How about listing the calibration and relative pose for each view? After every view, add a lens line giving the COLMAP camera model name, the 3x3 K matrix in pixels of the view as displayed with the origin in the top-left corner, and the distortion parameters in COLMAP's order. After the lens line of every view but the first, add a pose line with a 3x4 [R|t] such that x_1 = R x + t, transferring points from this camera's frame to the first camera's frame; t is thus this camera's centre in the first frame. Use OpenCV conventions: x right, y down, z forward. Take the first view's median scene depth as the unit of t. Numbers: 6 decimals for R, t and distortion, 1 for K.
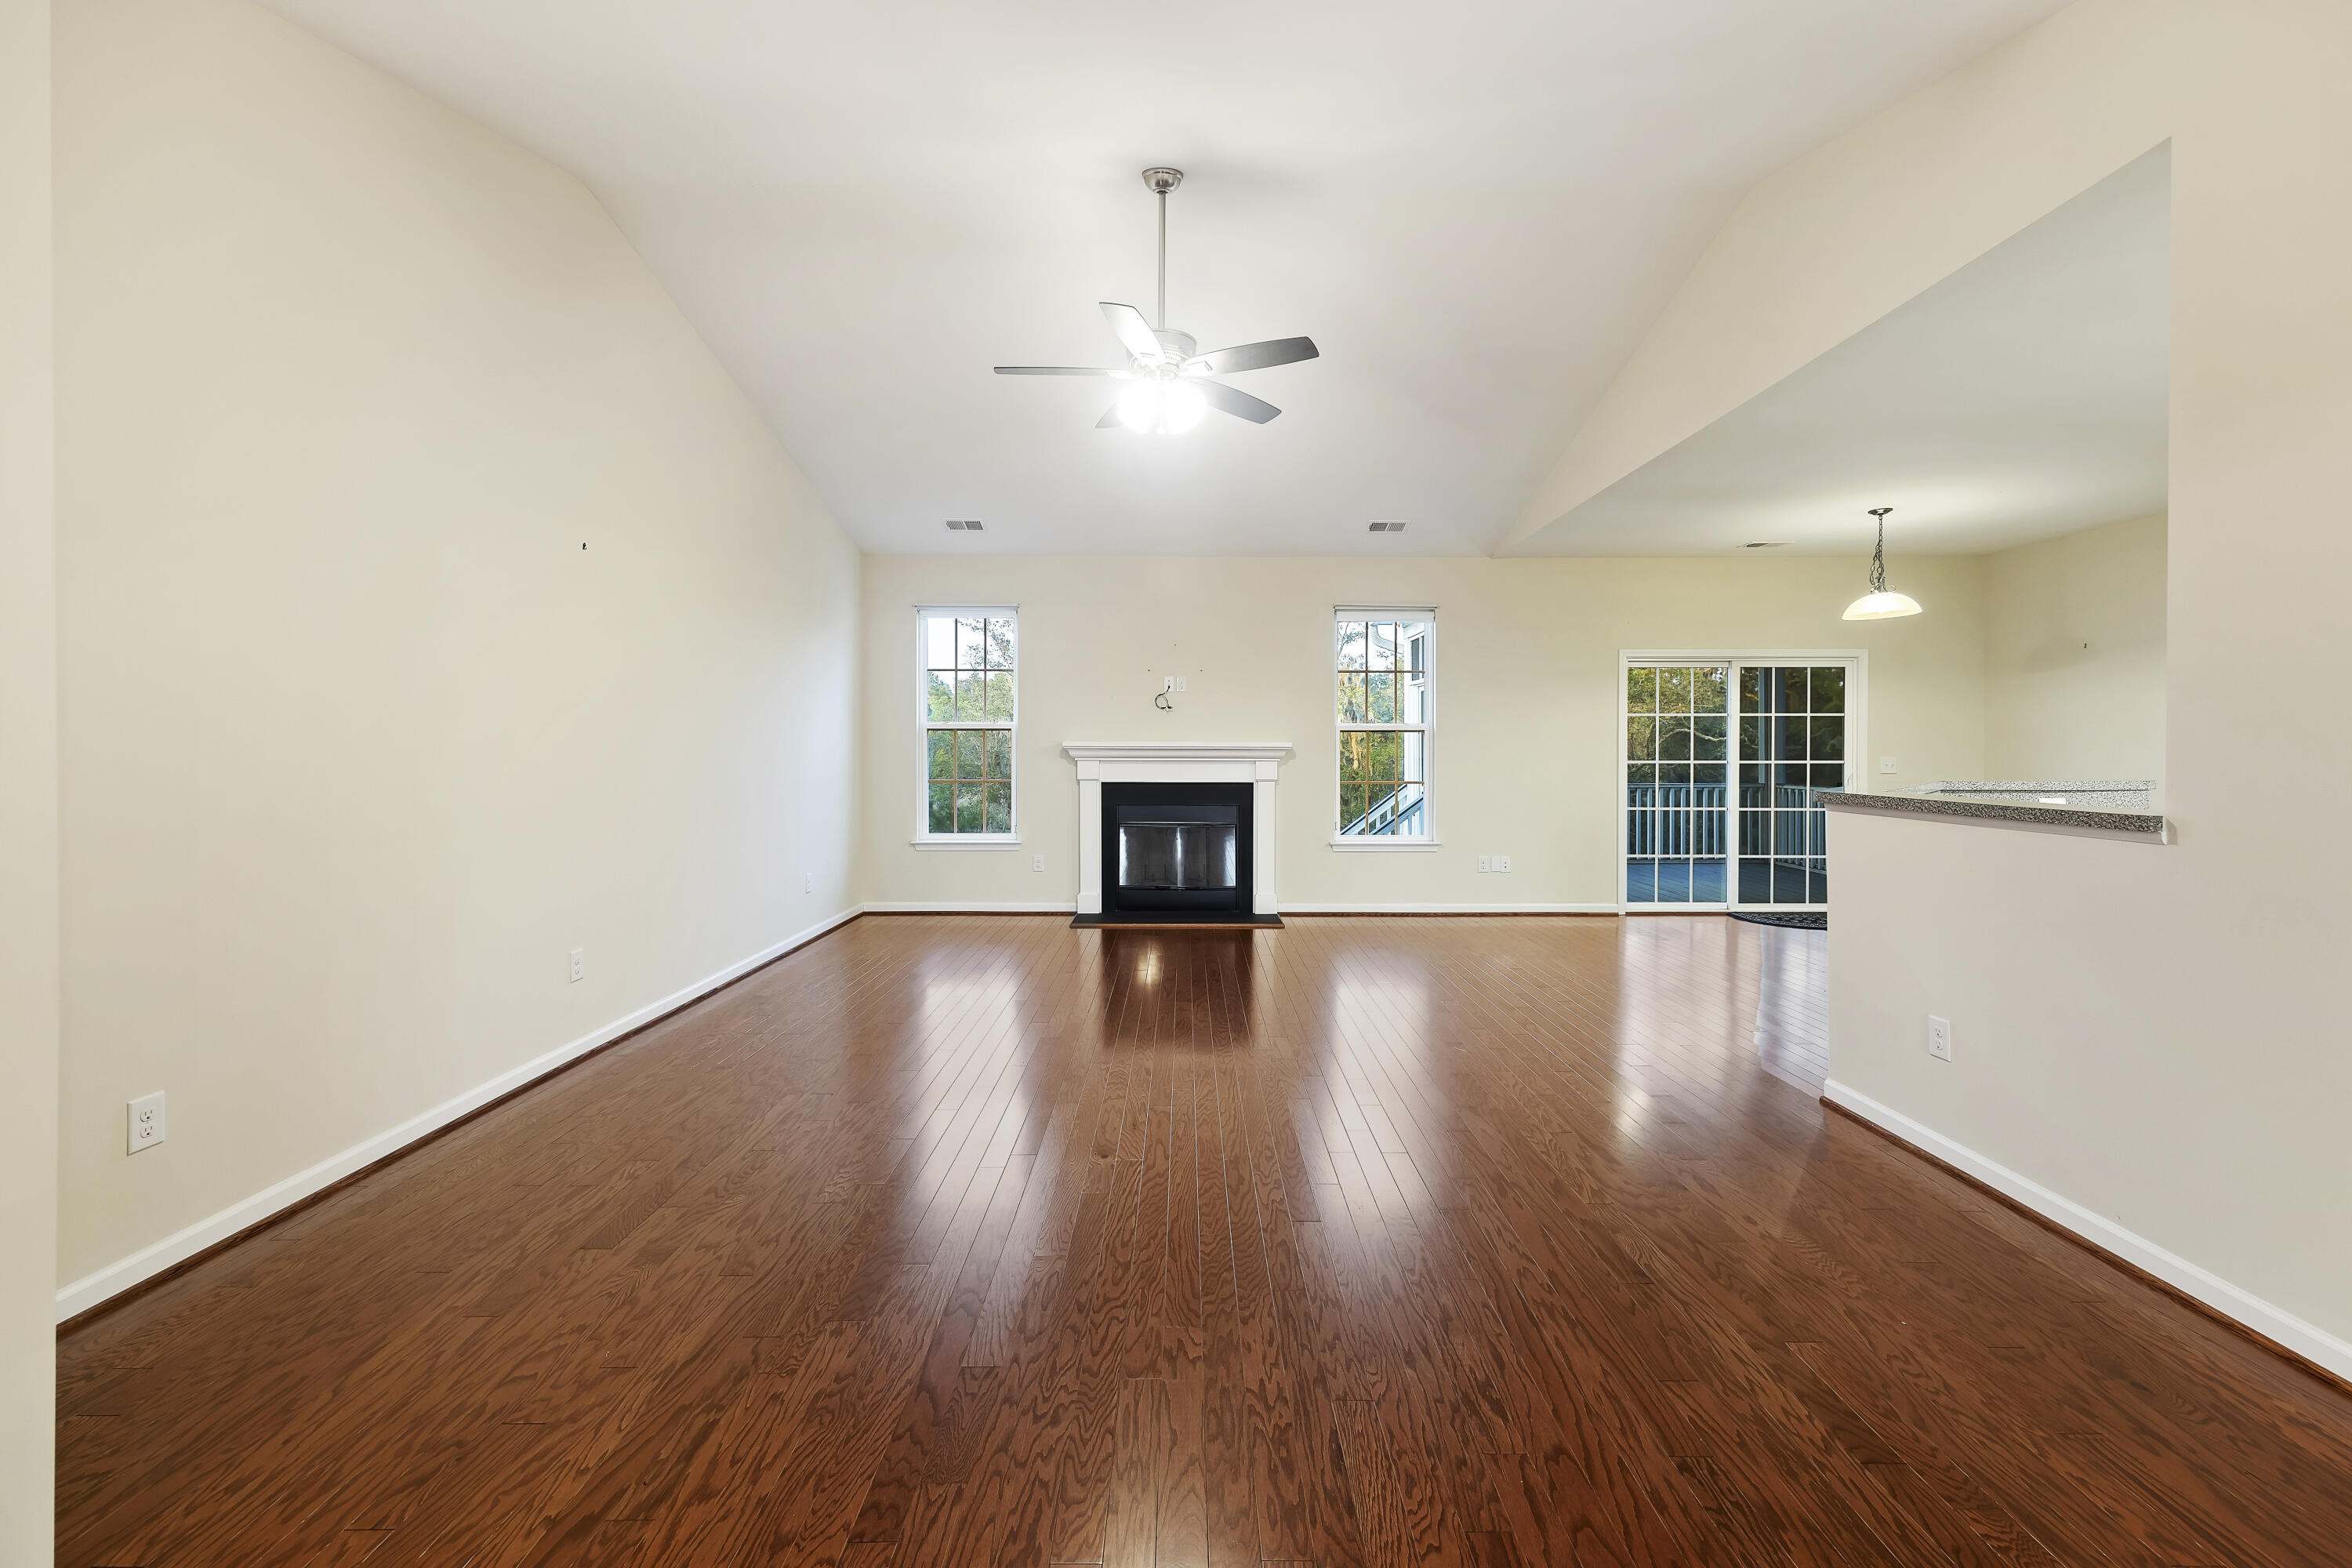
lens RADIAL K [[968.1, 0, 1177.9], [0, 968.1, 753.8], [0, 0, 1]] dist [0.003247, 0.000081]
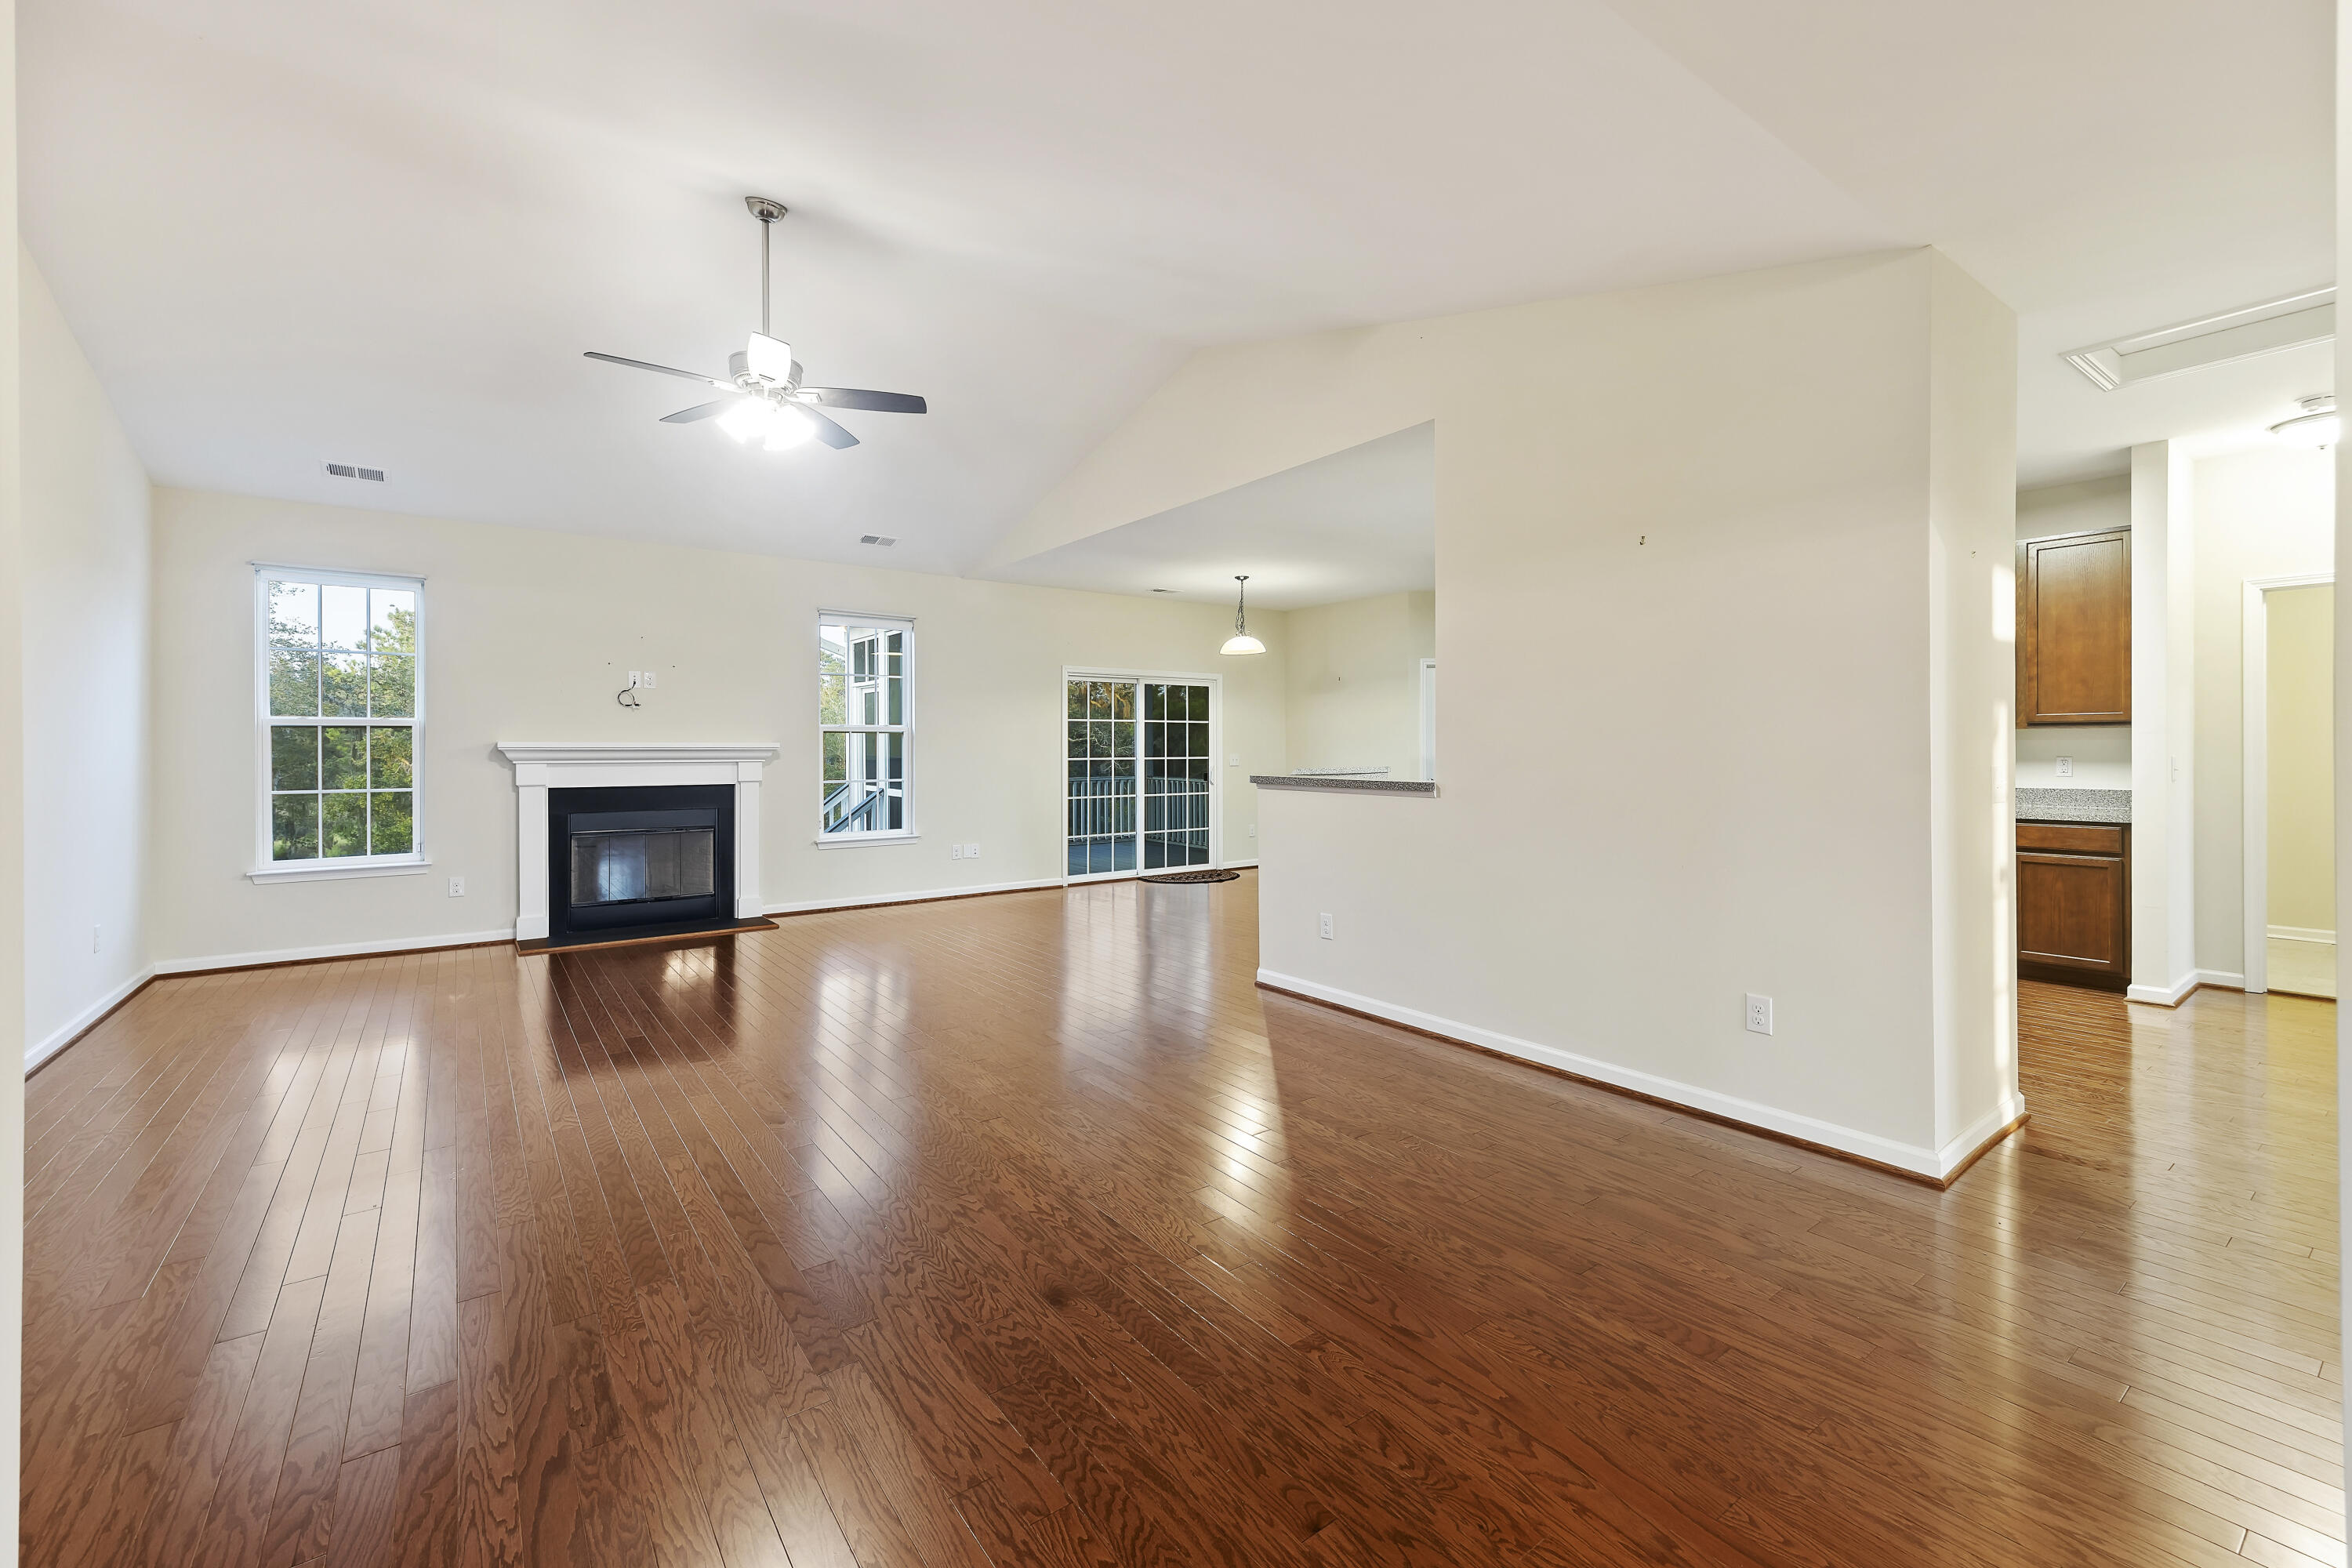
lens RADIAL K [[981.3, 0, 1204.0], [0, 981.3, 747.2], [0, 0, 1]] dist [0.000176, 0.000083]
pose [[0.790659, -0.002673, 0.612251, -0.153154], [0.007040, 0.999964, -0.004725, 0.000527], [-0.612217, 0.008046, 0.790649, -0.068712]]
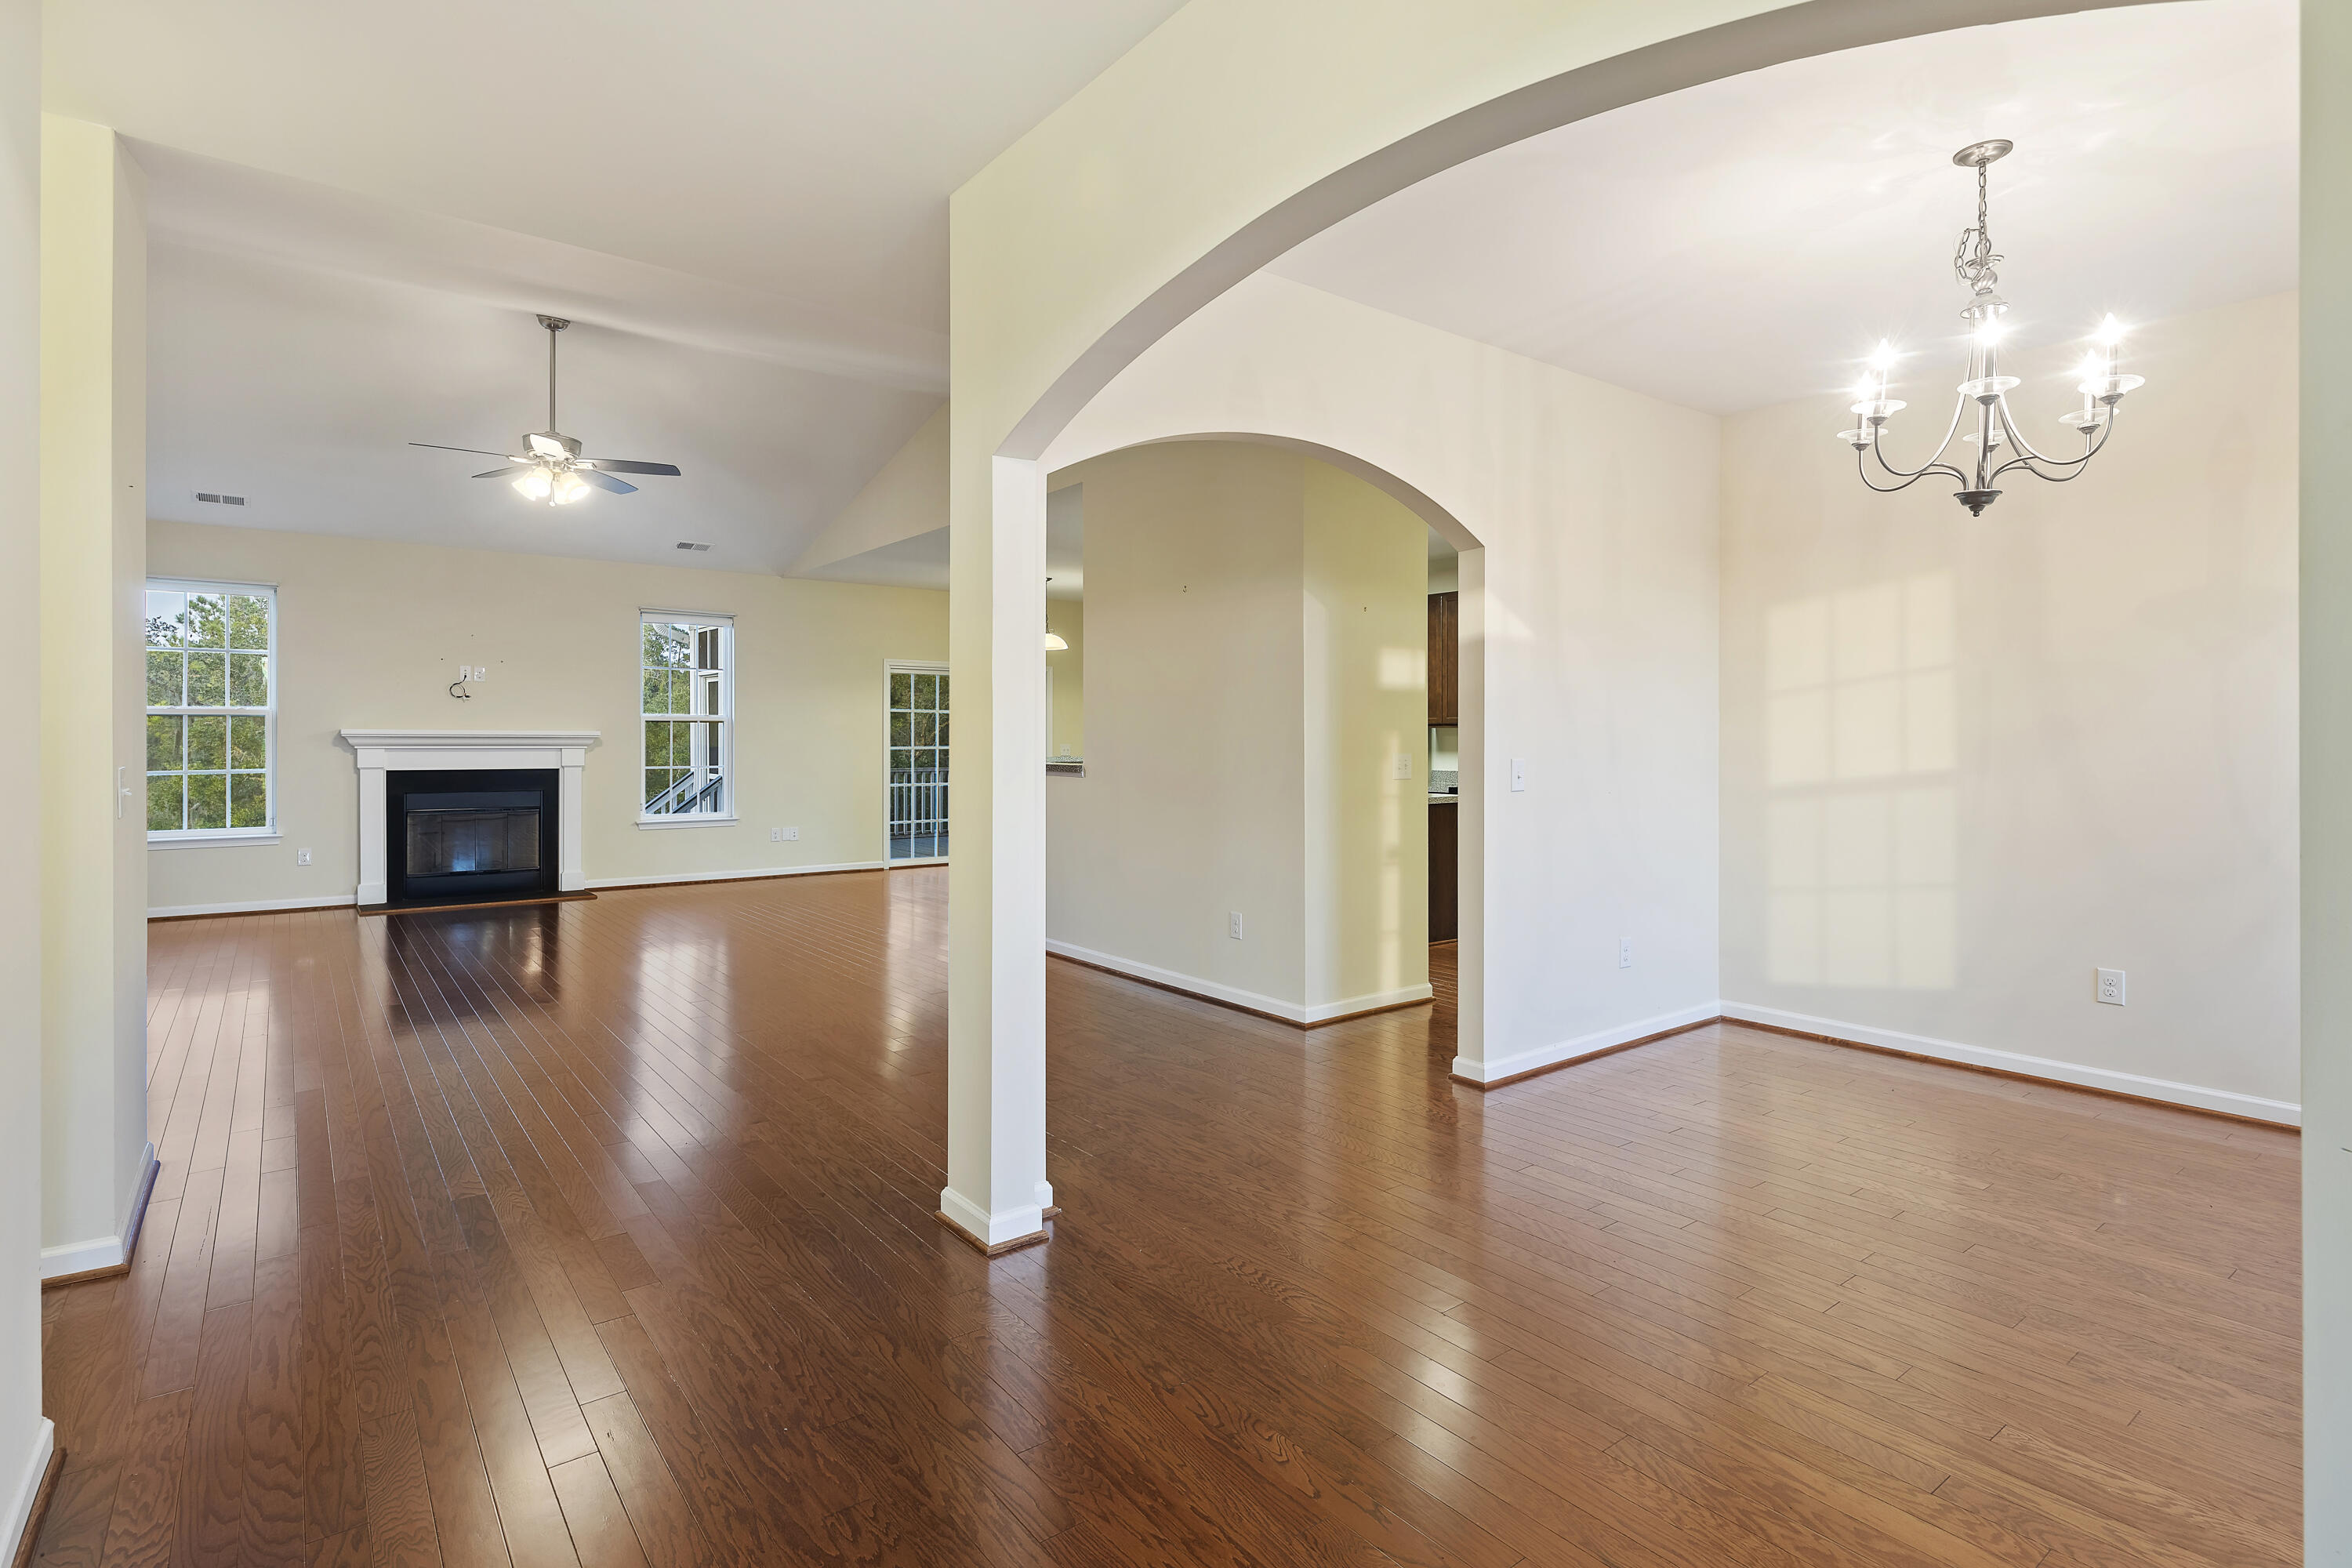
lens RADIAL K [[1161.0, 0, 1199.1], [0, 1161.0, 742.9], [0, 0, 1]] dist [-0.000231, -0.000609]
pose [[0.781474, -0.000861, 0.623937, -0.169693], [0.002192, 0.999997, -0.001366, 0.004640], [-0.623934, 0.002435, 0.781473, -0.444903]]
